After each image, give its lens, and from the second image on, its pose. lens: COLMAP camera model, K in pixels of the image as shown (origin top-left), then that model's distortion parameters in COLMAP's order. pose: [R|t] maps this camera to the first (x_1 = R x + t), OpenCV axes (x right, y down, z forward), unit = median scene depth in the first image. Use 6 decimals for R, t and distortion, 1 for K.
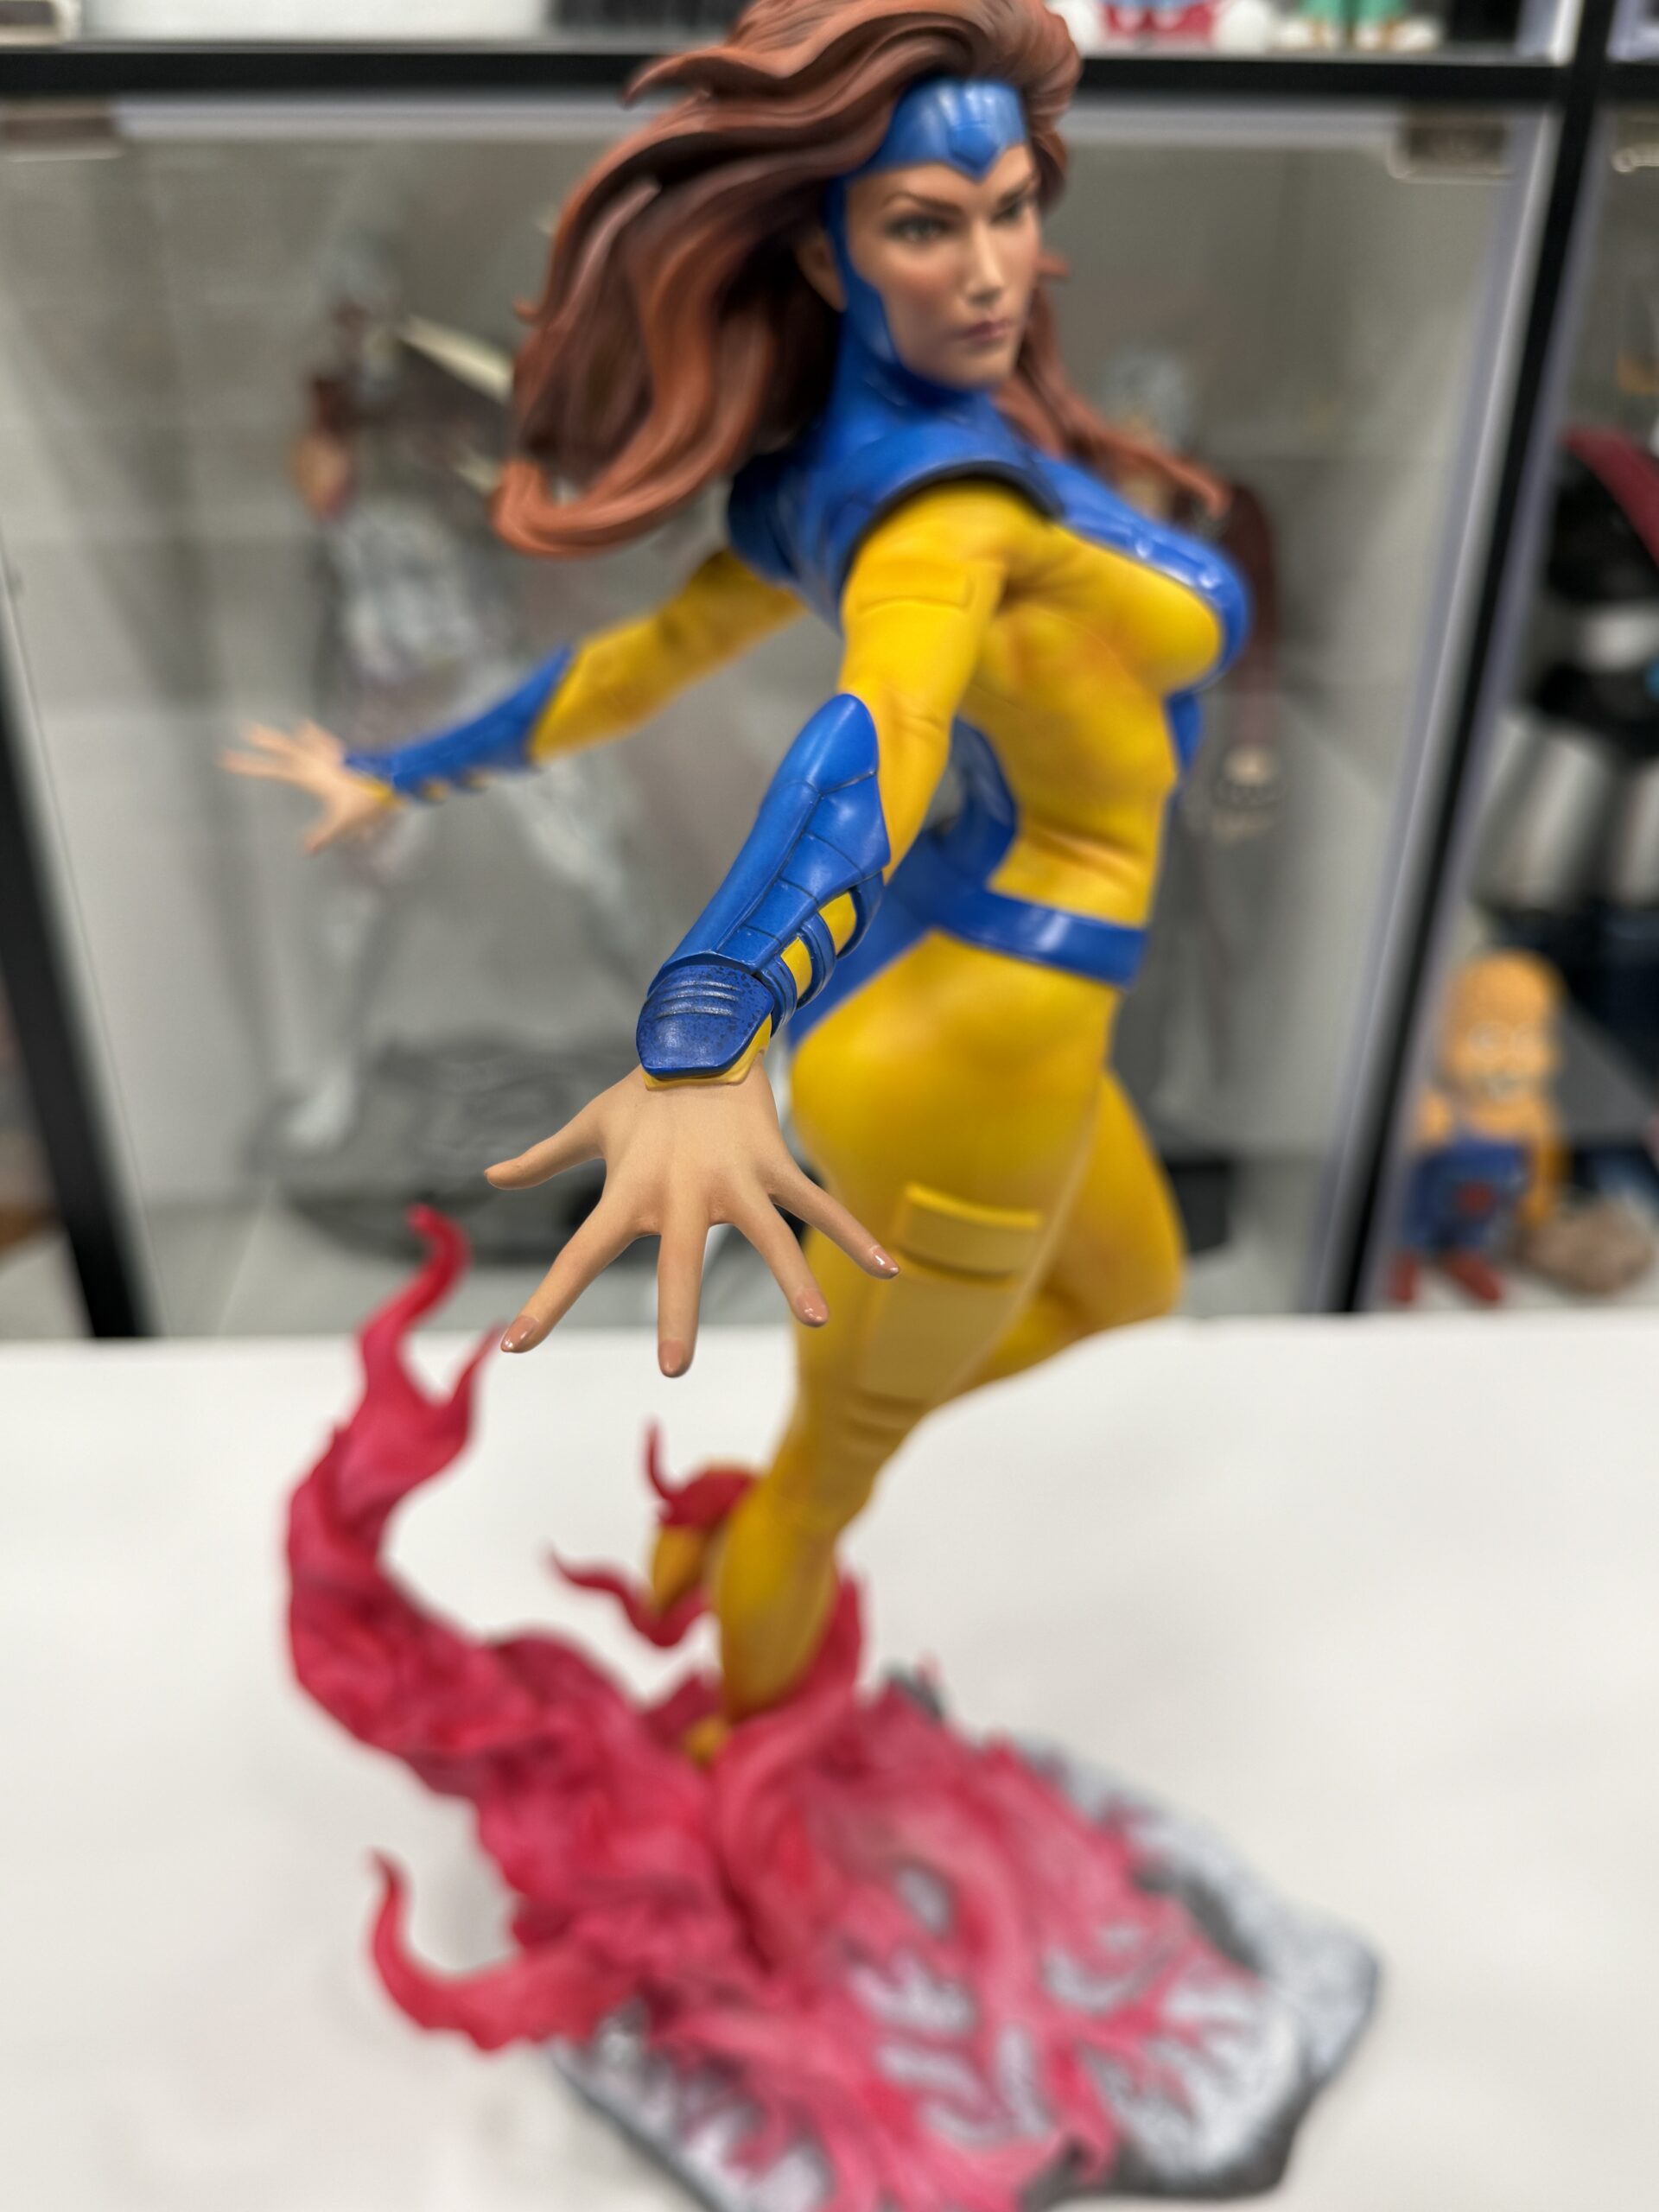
lens RADIAL K [[1818.9, 0, 843.3], [0, 1818.9, 1001.3], [0, 0, 1]] dist [0.016274, -0.041003]
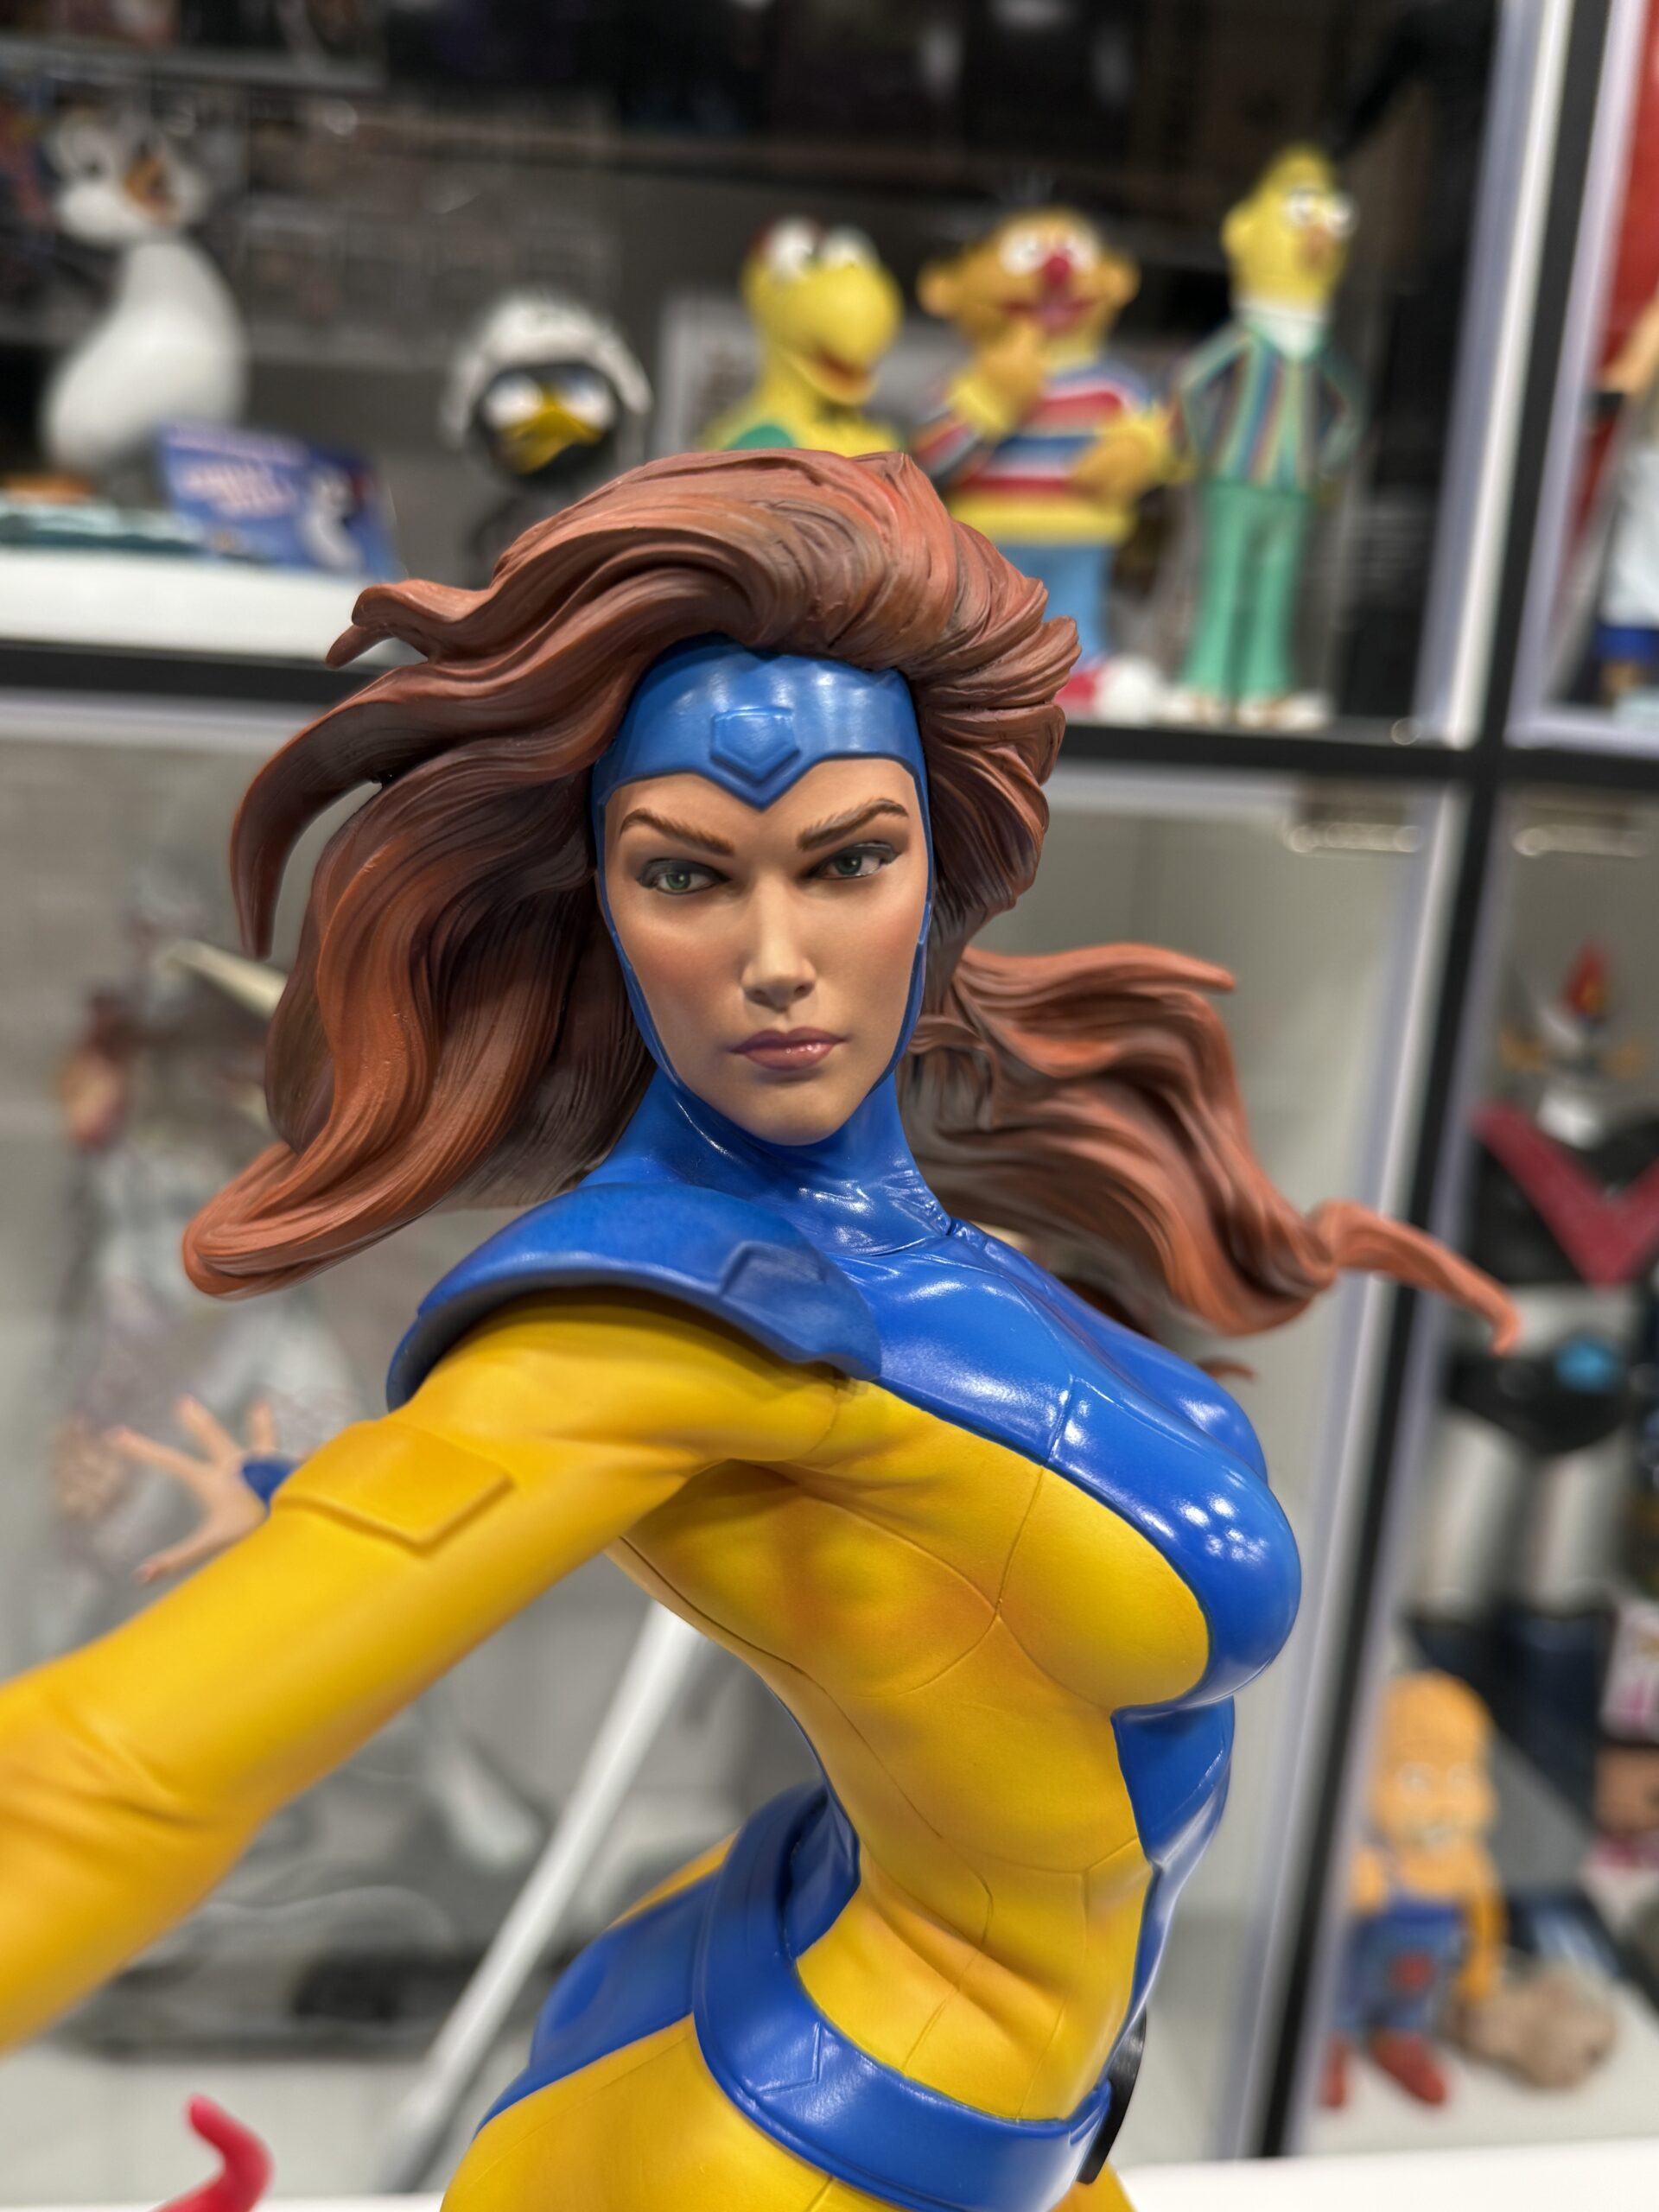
lens RADIAL K [[1818.9, 0, 802.5], [0, 1818.9, 1095.8], [0, 0, 1]] dist [0.016274, -0.041003]
pose [[0.998194, 0.041549, 0.043396, 0.019321], [-0.027982, 0.960704, -0.276162, -0.060294], [-0.053165, 0.274449, 0.960131, 0.139663]]
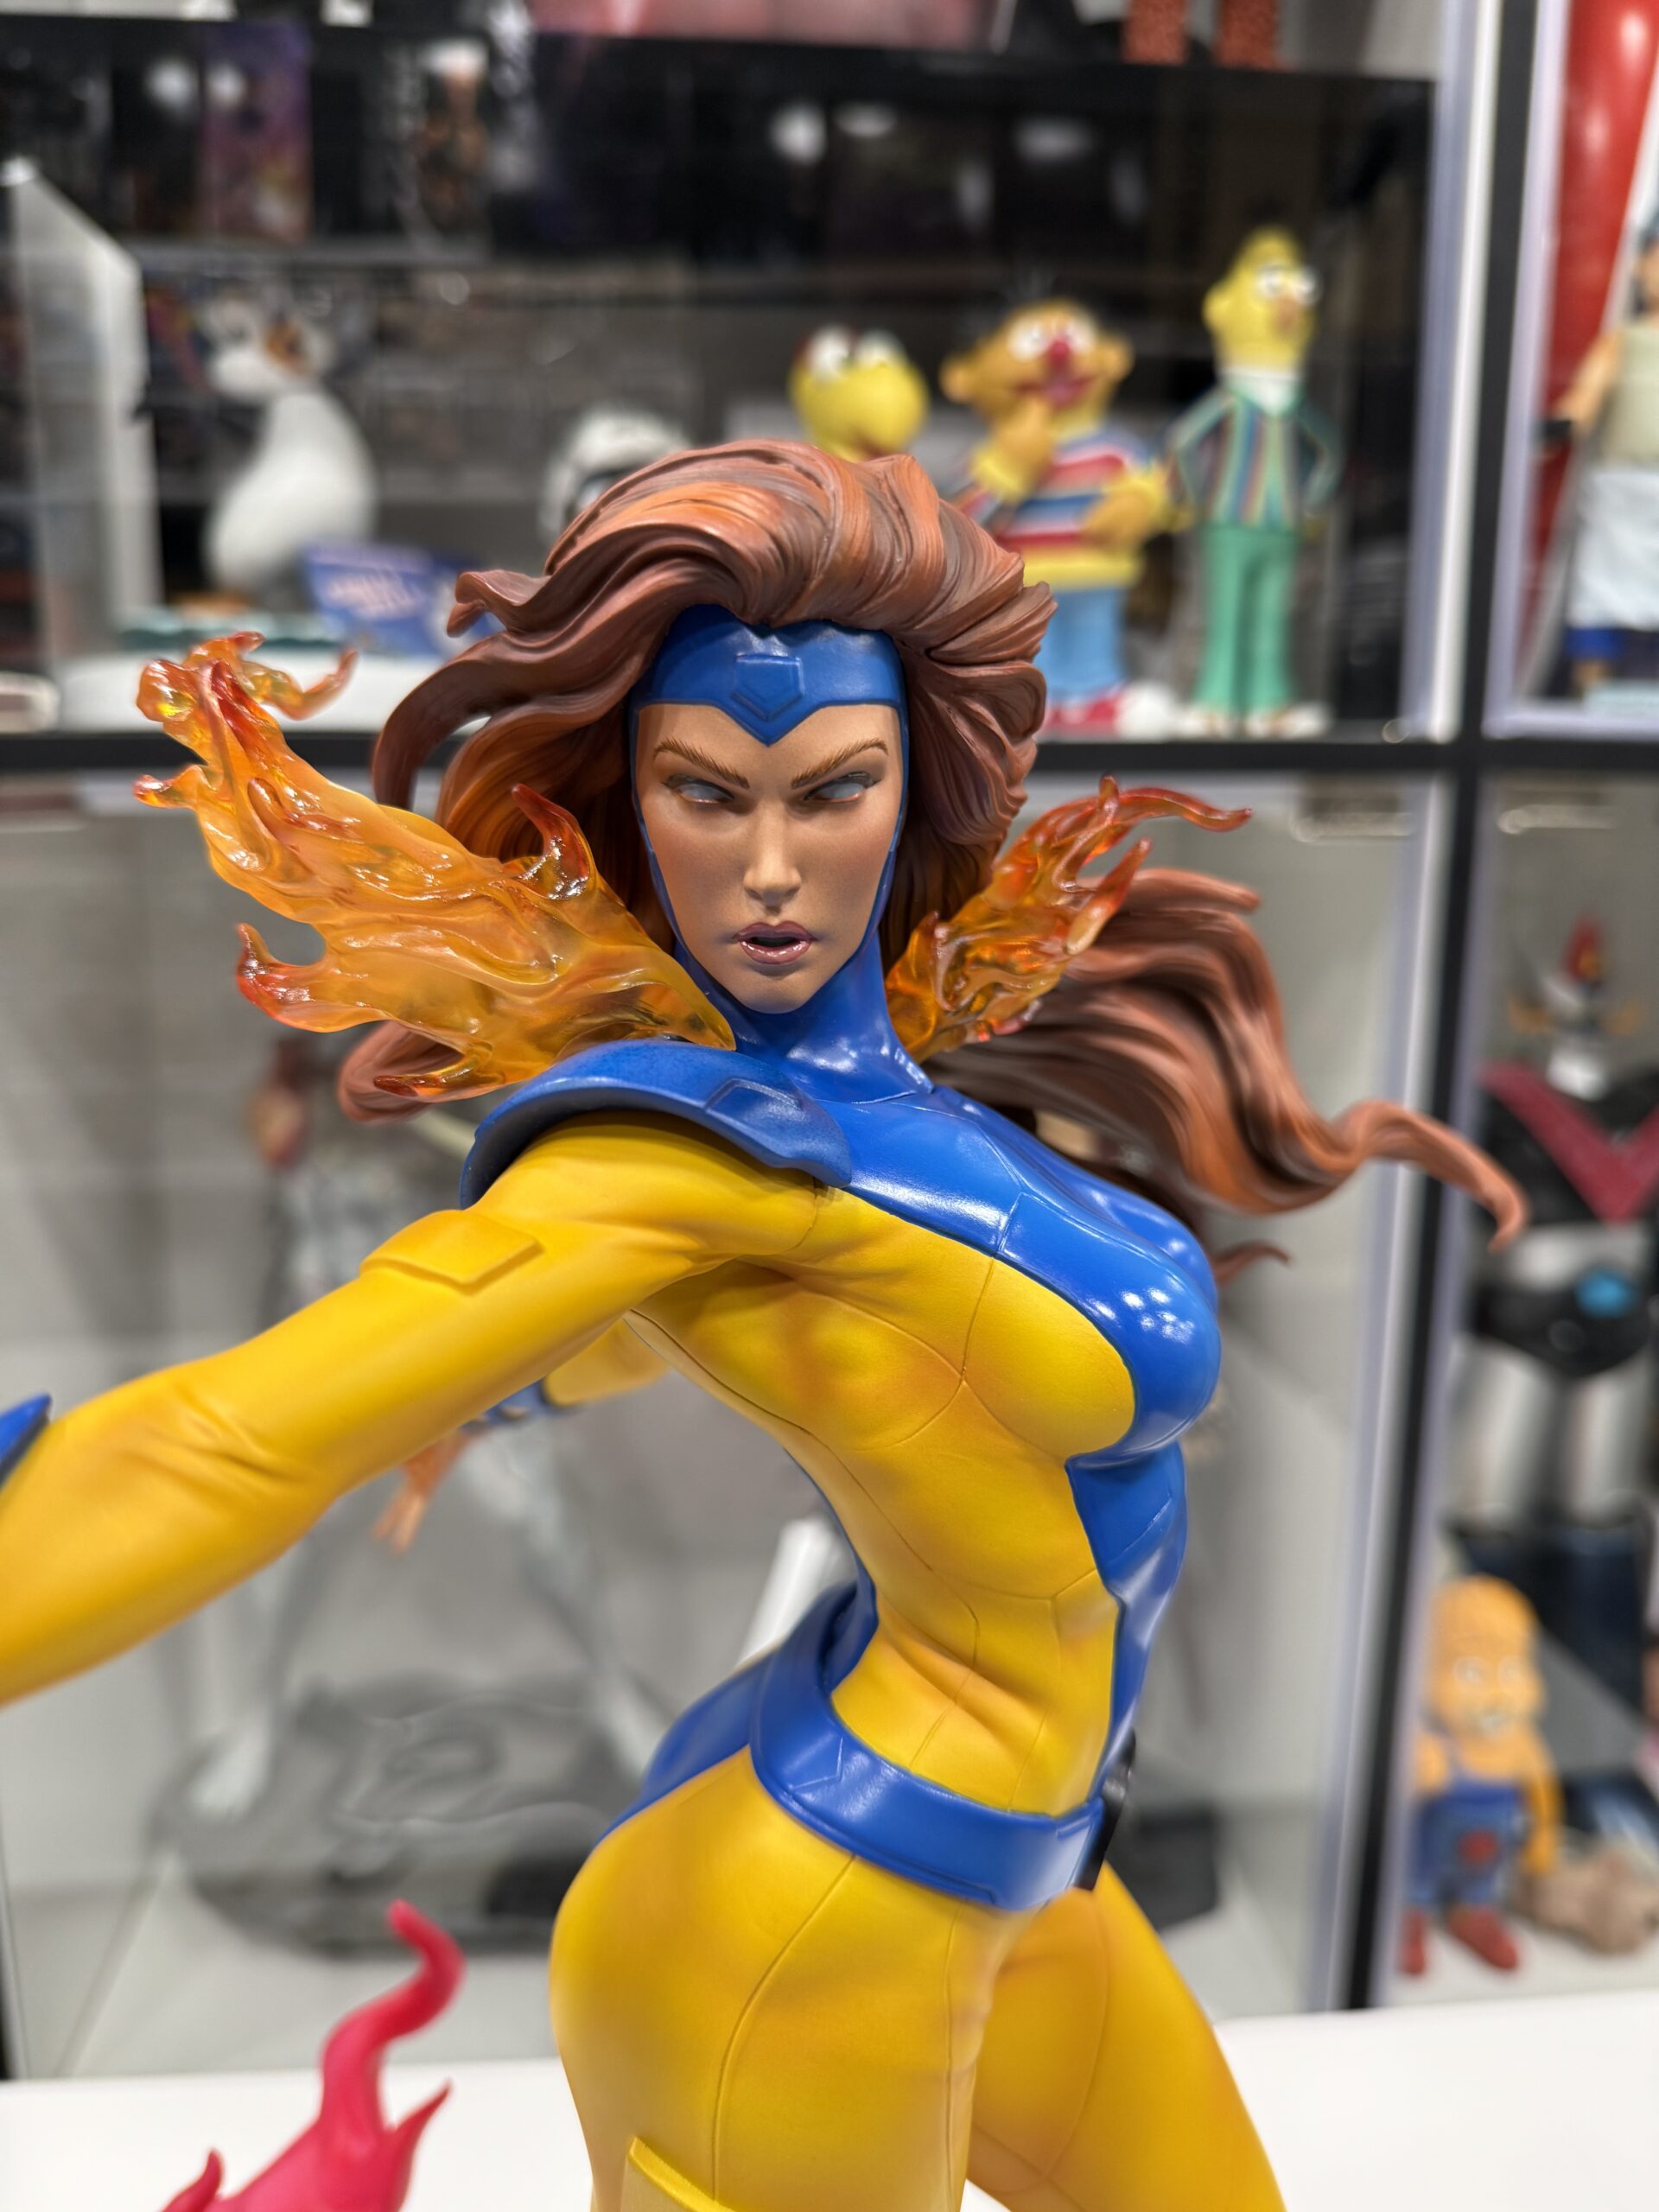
lens RADIAL K [[1598.4, 0, 801.2], [0, 1598.4, 1079.4], [0, 0, 1]] dist [0.018075, -0.027566]
pose [[0.999771, -0.012414, -0.017454, 0.028601], [0.006758, 0.956102, -0.292957, -0.045841], [0.020325, 0.292772, 0.955966, 0.132907]]
